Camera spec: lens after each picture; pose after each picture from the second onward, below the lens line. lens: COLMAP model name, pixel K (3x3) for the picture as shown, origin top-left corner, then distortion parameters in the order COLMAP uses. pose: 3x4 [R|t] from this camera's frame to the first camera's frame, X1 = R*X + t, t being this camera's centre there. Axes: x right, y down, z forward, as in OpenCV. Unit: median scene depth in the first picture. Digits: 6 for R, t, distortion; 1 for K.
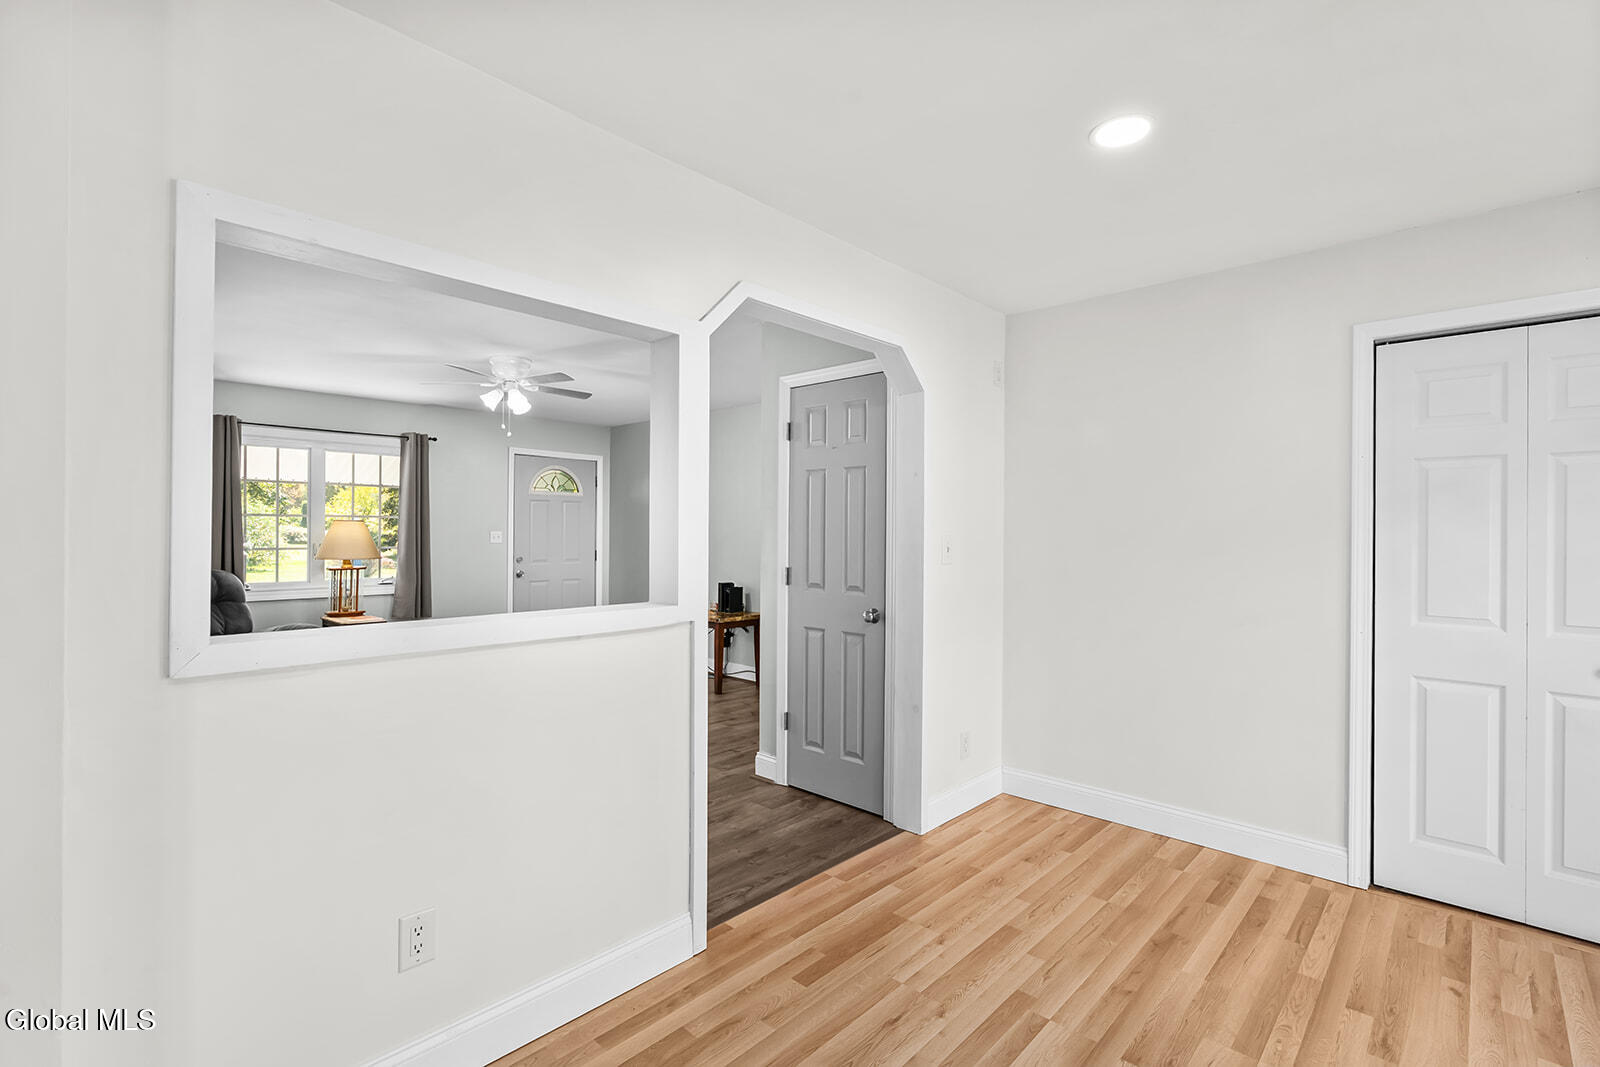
lens RADIAL K [[725.9, 0, 797.3], [0, 725.9, 531.1], [0, 0, 1]] dist [-0.002632, 0.002615]
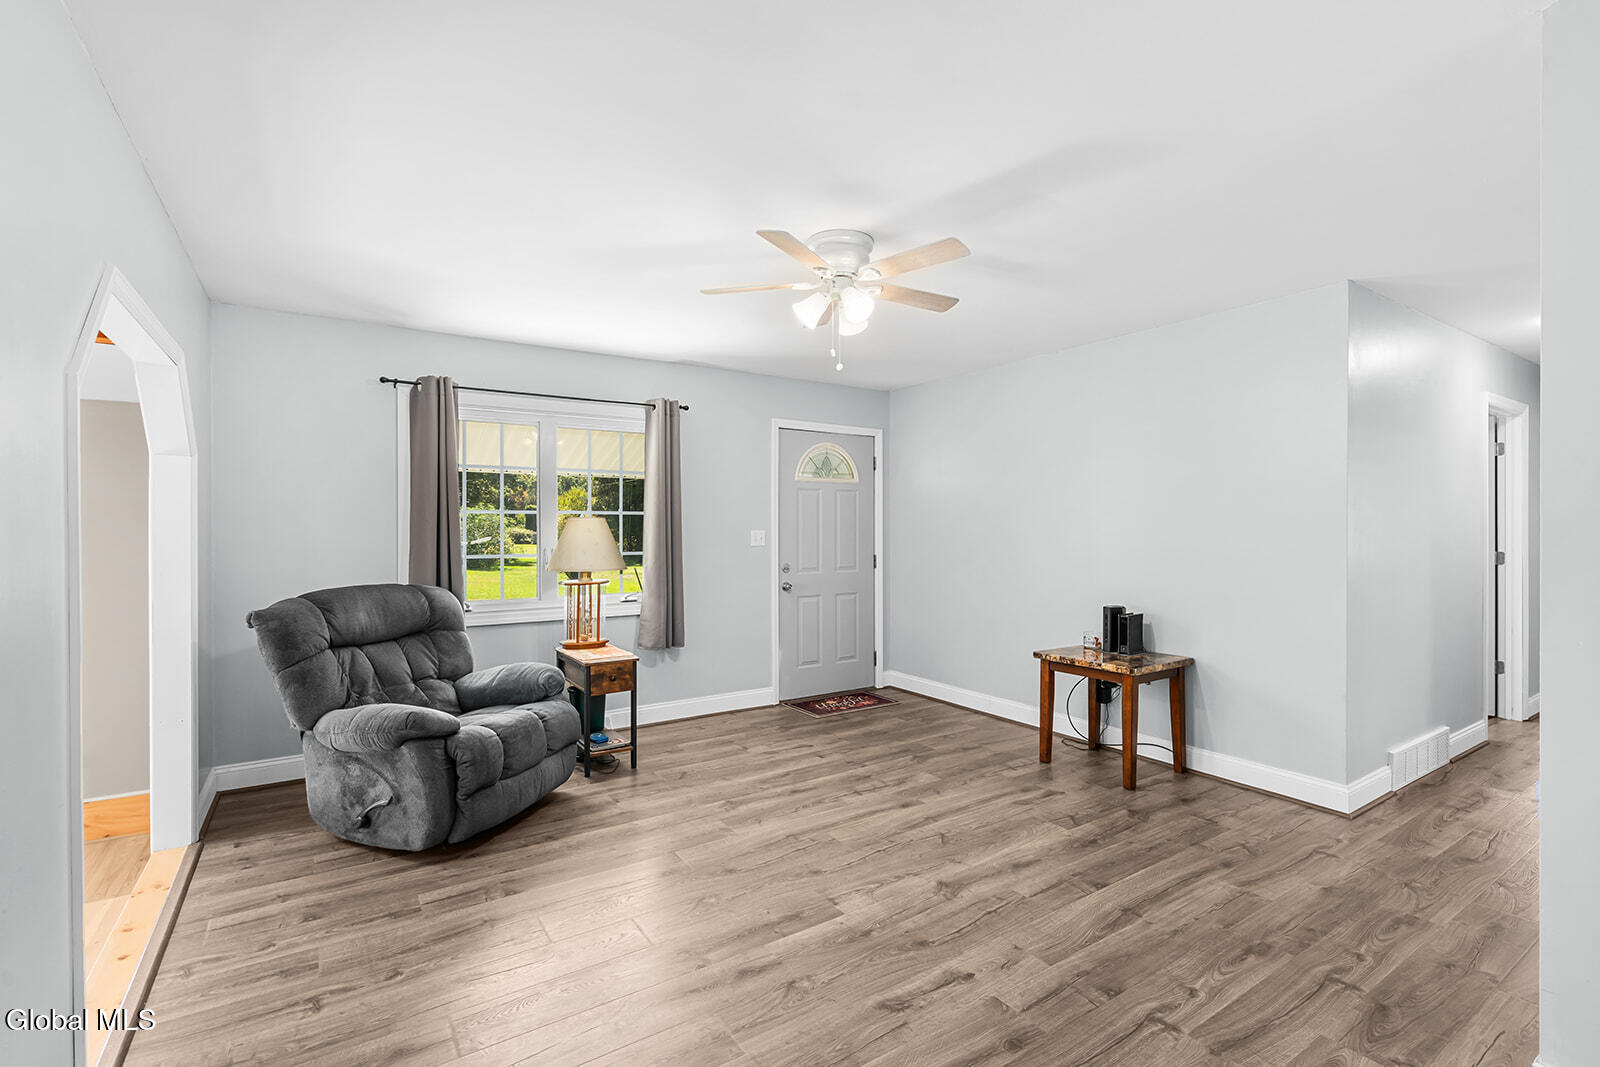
lens RADIAL K [[725.9, 0, 804.2], [0, 725.9, 534.6], [0, 0, 1]] dist [-0.002632, 0.002615]
pose [[0.972932, -0.007331, -0.230975, -0.217253], [0.009313, 0.999929, 0.007494, -0.000480], [0.230904, -0.009442, 0.972931, 0.310224]]
